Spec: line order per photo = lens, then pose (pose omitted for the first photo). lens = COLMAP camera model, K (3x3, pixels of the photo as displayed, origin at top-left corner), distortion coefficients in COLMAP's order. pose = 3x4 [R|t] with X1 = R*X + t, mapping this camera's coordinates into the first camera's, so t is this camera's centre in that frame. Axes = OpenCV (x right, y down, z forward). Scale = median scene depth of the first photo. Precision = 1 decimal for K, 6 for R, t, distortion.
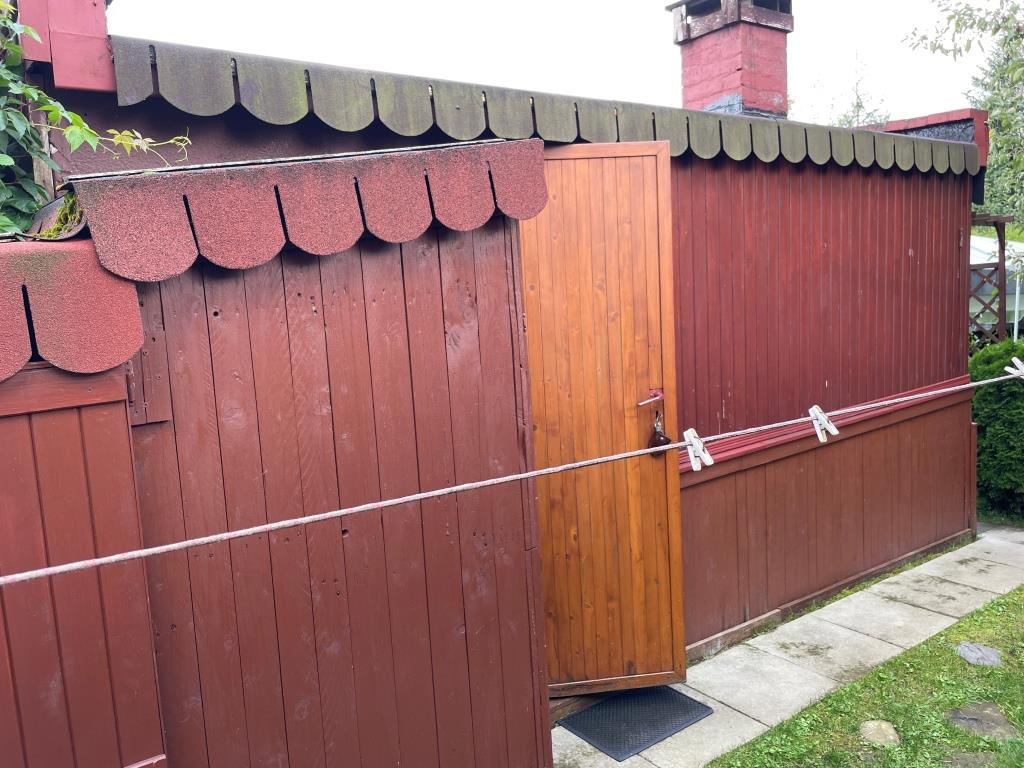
lens RADIAL K [[800.2, 0, 512.0], [0, 800.2, 384.0], [0, 0, 1]] dist [0.101735, -0.152130]
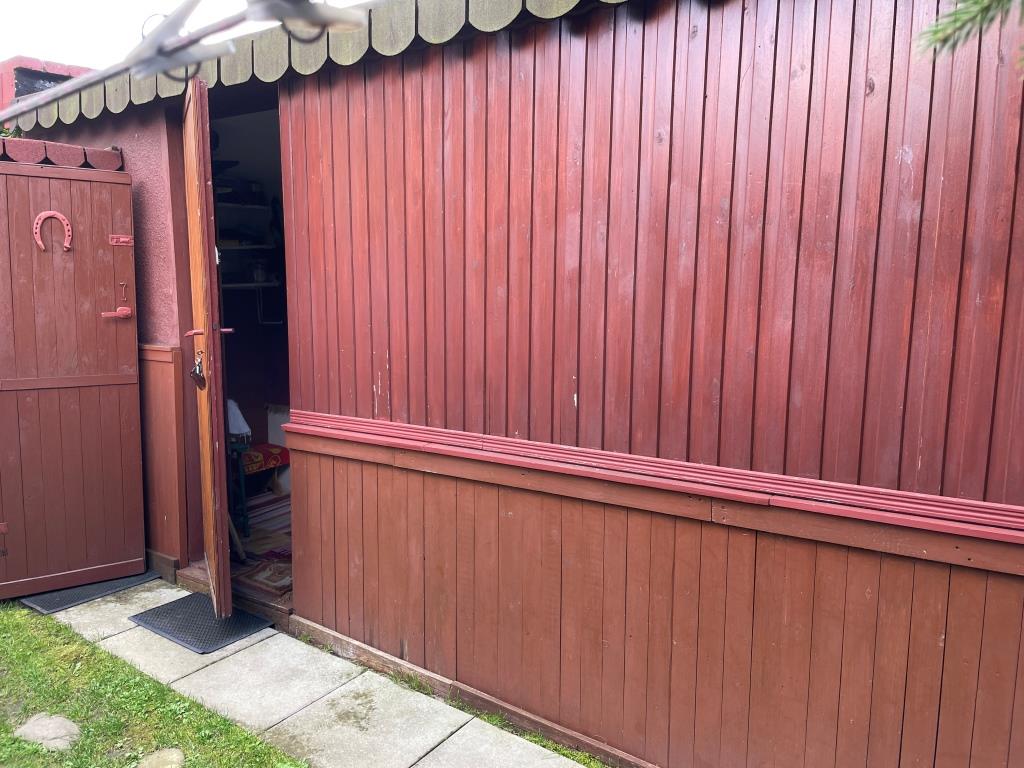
lens RADIAL K [[800.2, 0, 512.0], [0, 800.2, 384.0], [0, 0, 1]] dist [0.101735, -0.152130]
pose [[0.299182, 0.189937, -0.935101, 1.064899], [-0.143668, 0.977783, 0.152640, -0.109858], [0.943319, 0.088677, 0.319823, 0.875064]]
